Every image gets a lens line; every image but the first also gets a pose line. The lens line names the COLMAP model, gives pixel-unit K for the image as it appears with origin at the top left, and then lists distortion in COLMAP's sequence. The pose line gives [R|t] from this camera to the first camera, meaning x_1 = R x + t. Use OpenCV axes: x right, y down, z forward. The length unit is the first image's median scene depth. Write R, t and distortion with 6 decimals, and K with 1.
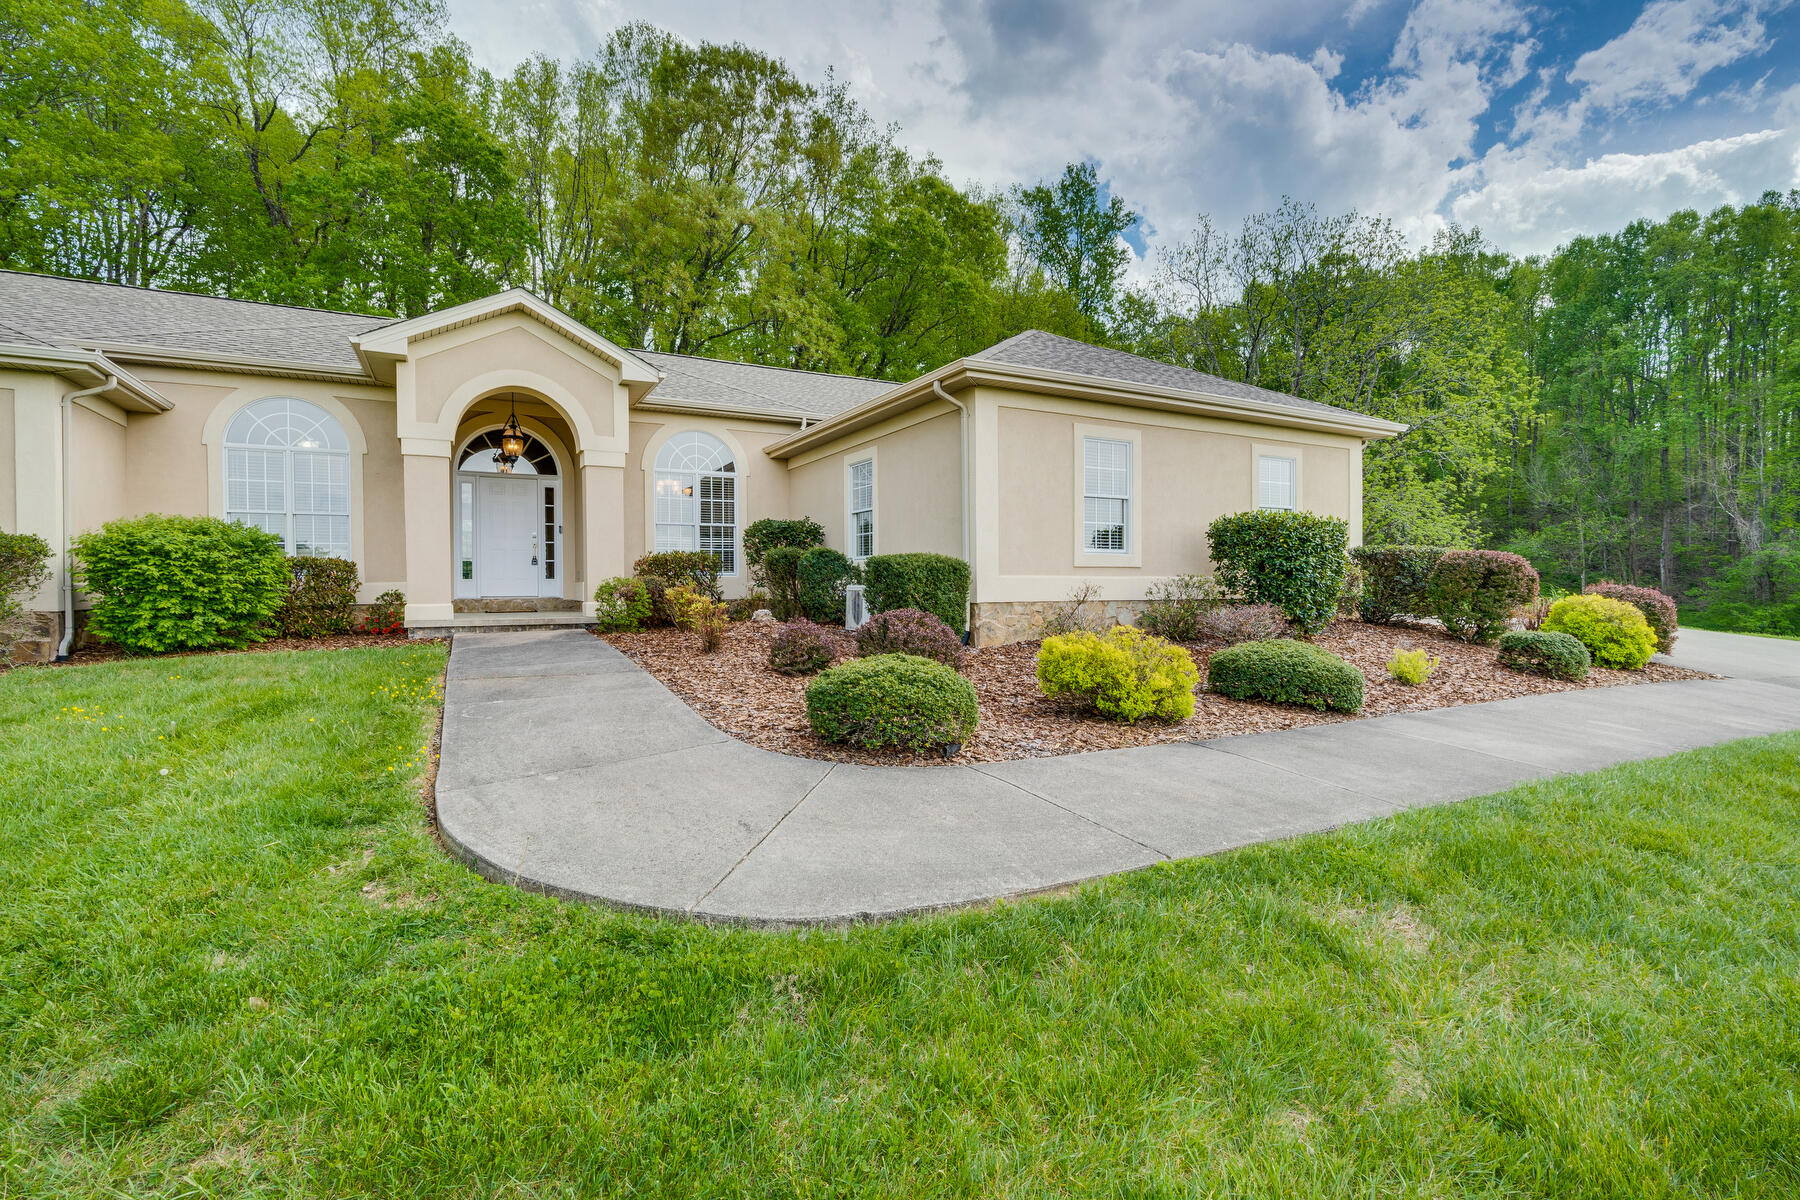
lens RADIAL K [[821.5, 0, 897.8], [0, 821.5, 602.7], [0, 0, 1]] dist [-0.005891, -0.000311]
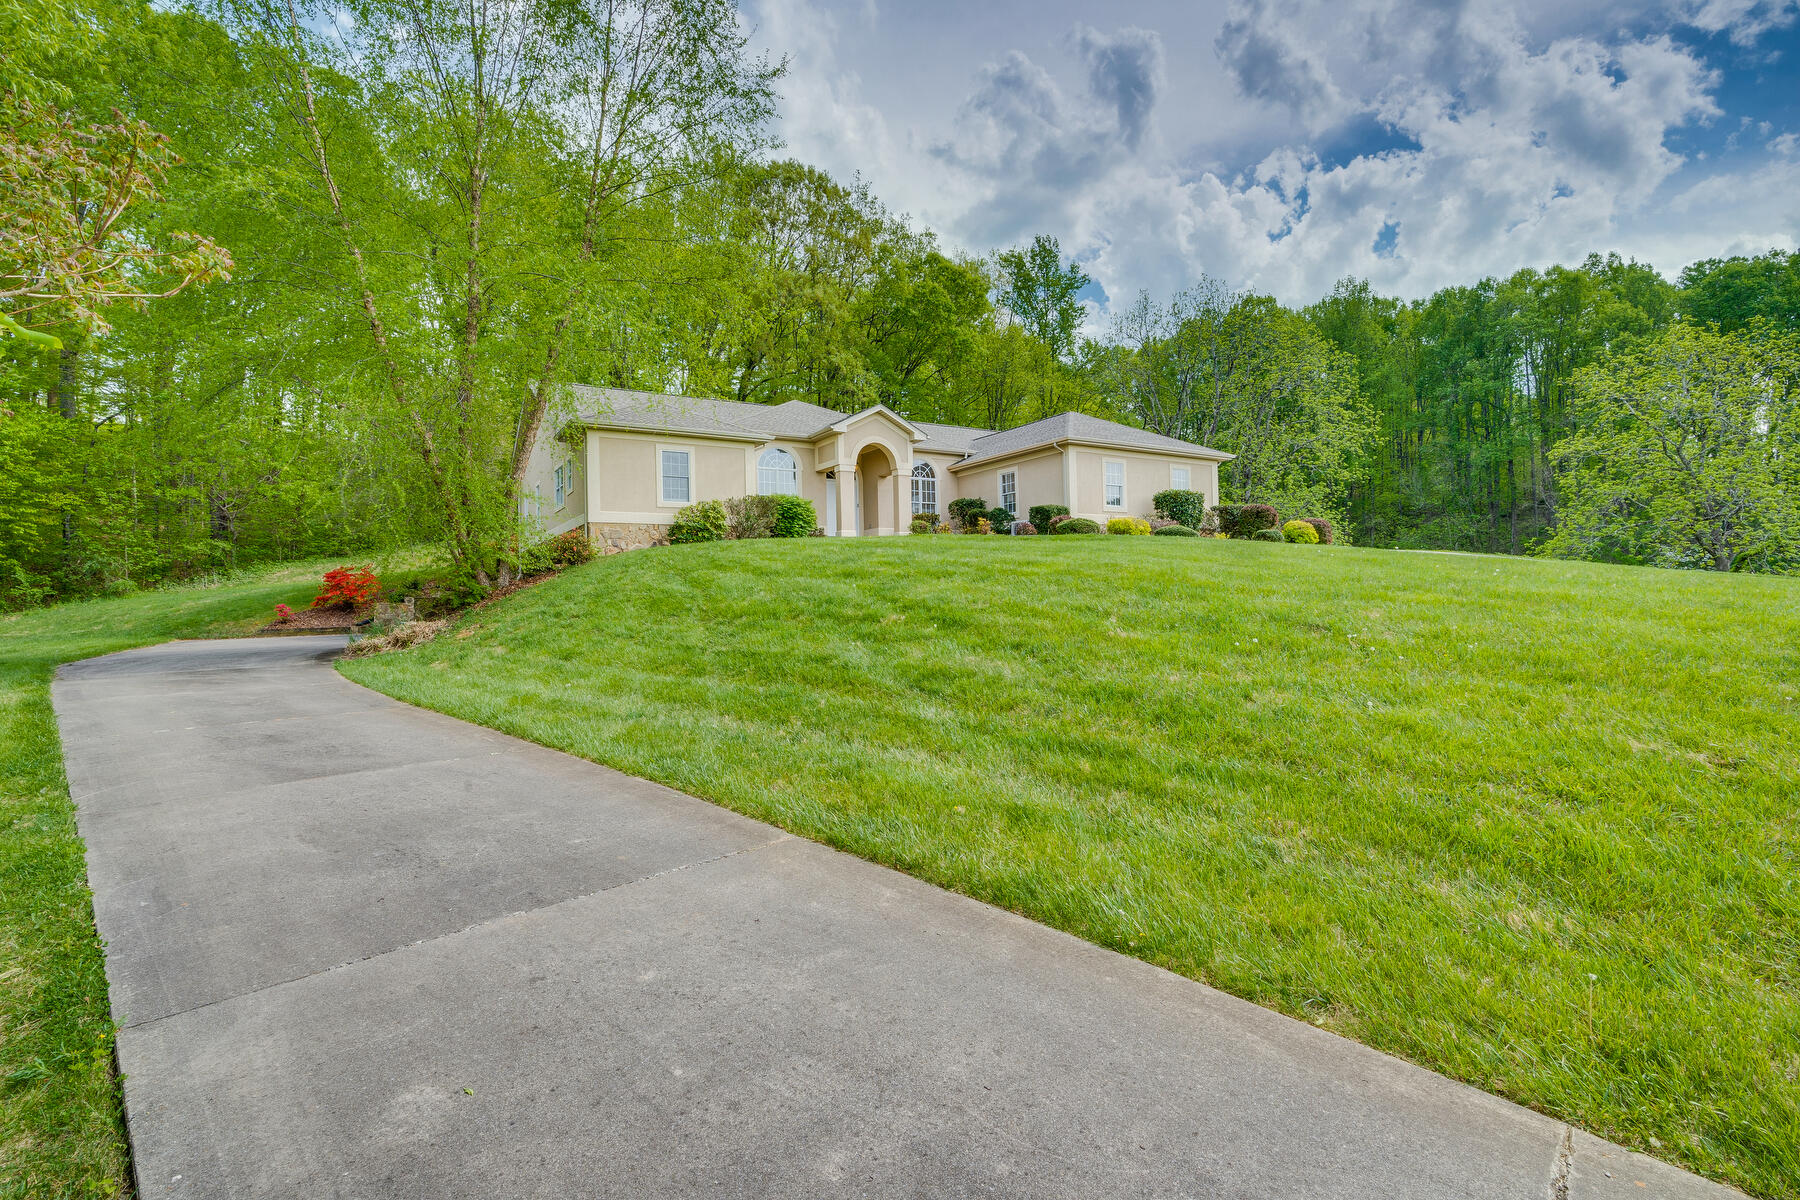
lens RADIAL K [[821.5, 0, 900.6], [0, 821.5, 596.3], [0, 0, 1]] dist [-0.005891, -0.000311]
pose [[0.998045, -0.016293, 0.060346, -0.083366], [0.017819, 0.999533, -0.024826, 0.039241], [-0.059913, 0.025853, 0.997869, -0.220571]]
